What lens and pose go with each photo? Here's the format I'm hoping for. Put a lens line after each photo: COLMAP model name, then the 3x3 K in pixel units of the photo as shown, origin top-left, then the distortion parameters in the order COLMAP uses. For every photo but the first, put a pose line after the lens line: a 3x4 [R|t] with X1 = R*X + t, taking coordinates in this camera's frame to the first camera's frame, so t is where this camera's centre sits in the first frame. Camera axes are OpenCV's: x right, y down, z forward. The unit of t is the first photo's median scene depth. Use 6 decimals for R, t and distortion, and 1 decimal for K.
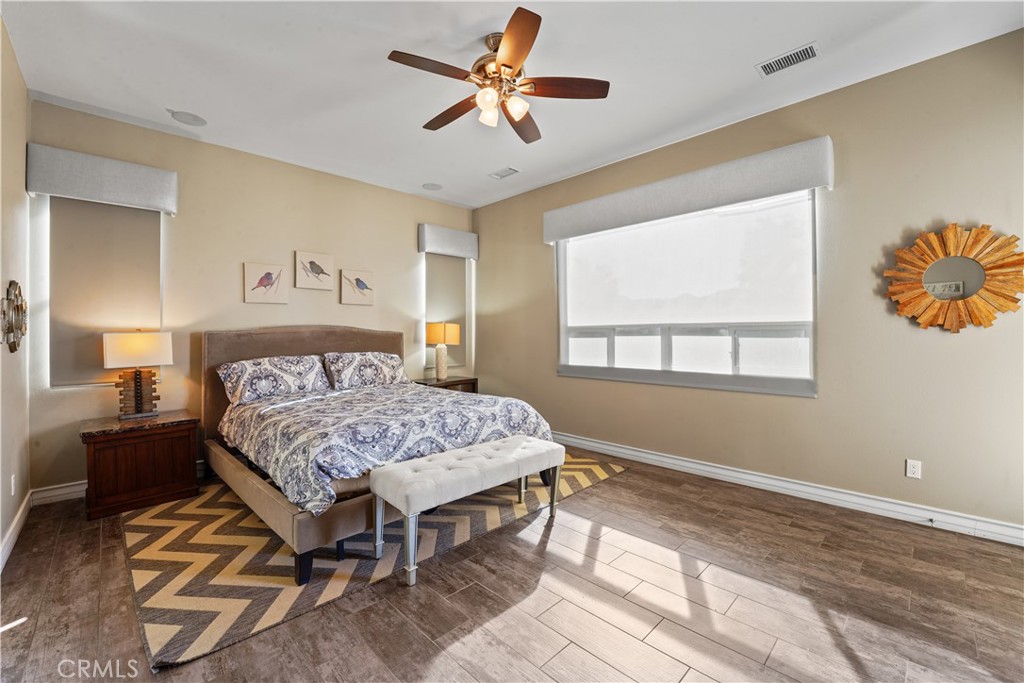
lens RADIAL K [[419.3, 0, 508.9], [0, 419.3, 336.7], [0, 0, 1]] dist [-0.026035, -0.000291]
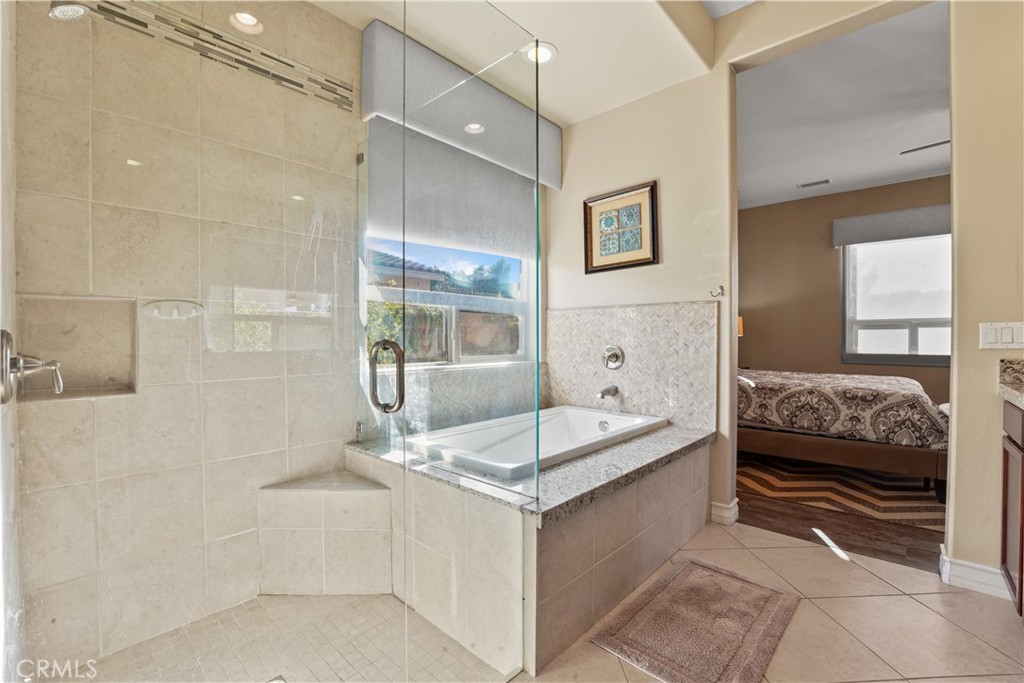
lens RADIAL K [[419.3, 0, 508.9], [0, 419.3, 336.7], [0, 0, 1]] dist [-0.026035, -0.000291]
pose [[0.999869, 0.002357, 0.016036, -8.975178], [-0.002270, 0.999983, -0.005451, 0.320716], [-0.016048, 0.005414, 0.999857, -1.330522]]
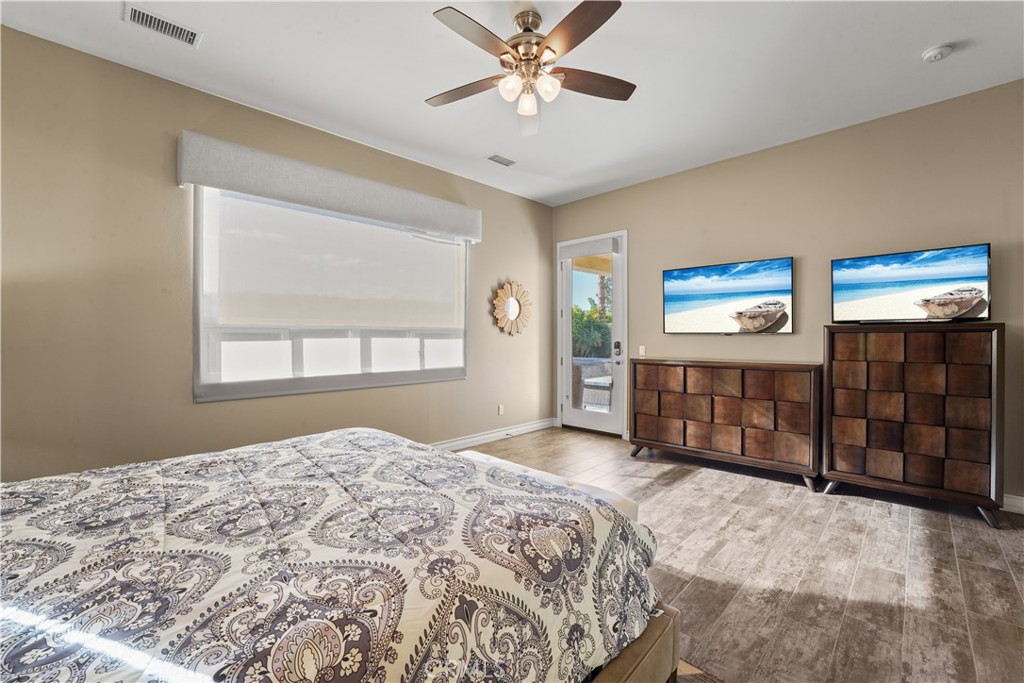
lens RADIAL K [[419.3, 0, 508.9], [0, 419.3, 336.7], [0, 0, 1]] dist [-0.026035, -0.000291]
pose [[0.006629, 0.002595, 0.999975, -5.399016], [0.005352, 0.999982, -0.002630, -0.006310], [-0.999964, 0.005369, 0.006615, 5.773797]]
